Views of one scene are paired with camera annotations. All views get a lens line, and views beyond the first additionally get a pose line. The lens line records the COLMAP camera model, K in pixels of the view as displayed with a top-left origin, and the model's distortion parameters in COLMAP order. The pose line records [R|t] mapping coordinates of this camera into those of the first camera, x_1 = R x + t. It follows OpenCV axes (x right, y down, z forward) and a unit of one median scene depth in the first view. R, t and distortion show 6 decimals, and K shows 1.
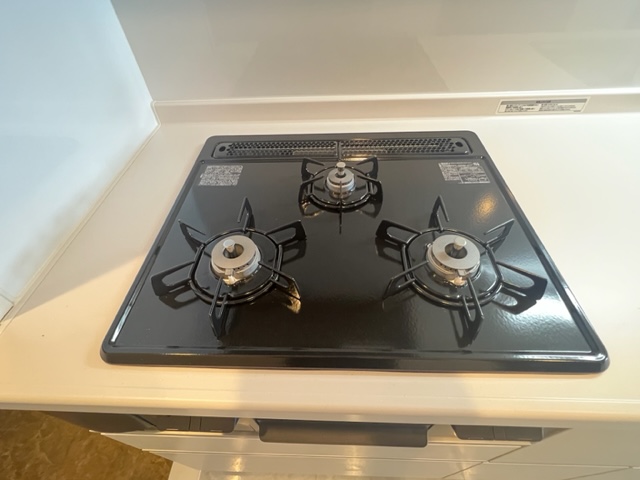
lens RADIAL K [[309.7, 0, 320.0], [0, 309.7, 240.0], [0, 0, 1]] dist [0.003073, -0.000169]
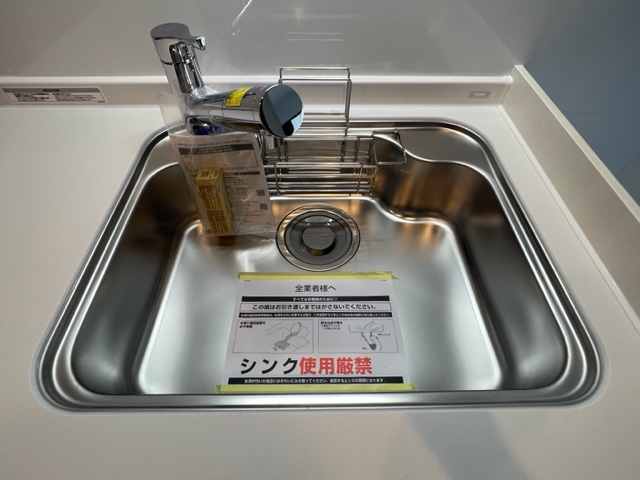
lens RADIAL K [[309.7, 0, 320.0], [0, 309.7, 240.0], [0, 0, 1]] dist [0.003073, -0.000169]
pose [[0.998375, -0.008534, 0.056348, 1.402892], [0.002701, 0.994700, 0.102784, -0.119952], [-0.056926, -0.102465, 0.993106, 0.063449]]
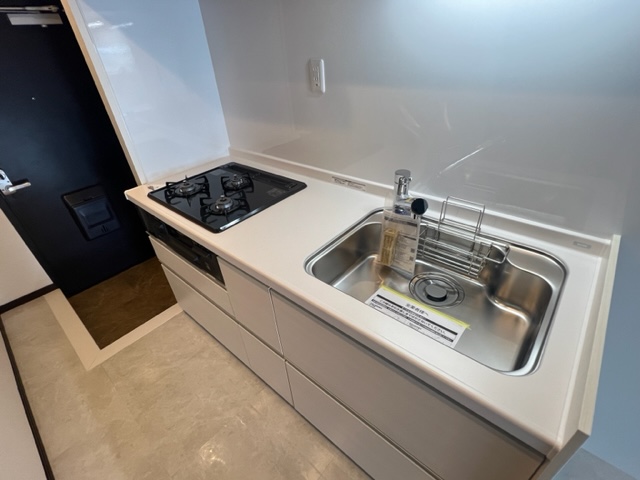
lens RADIAL K [[309.7, 0, 320.0], [0, 309.7, 240.0], [0, 0, 1]] dist [0.003073, -0.000169]
pose [[0.777146, 0.336228, -0.531972, 1.742304], [-0.442047, 0.893312, -0.081166, 0.125089], [0.447927, 0.298234, 0.842863, -0.619082]]
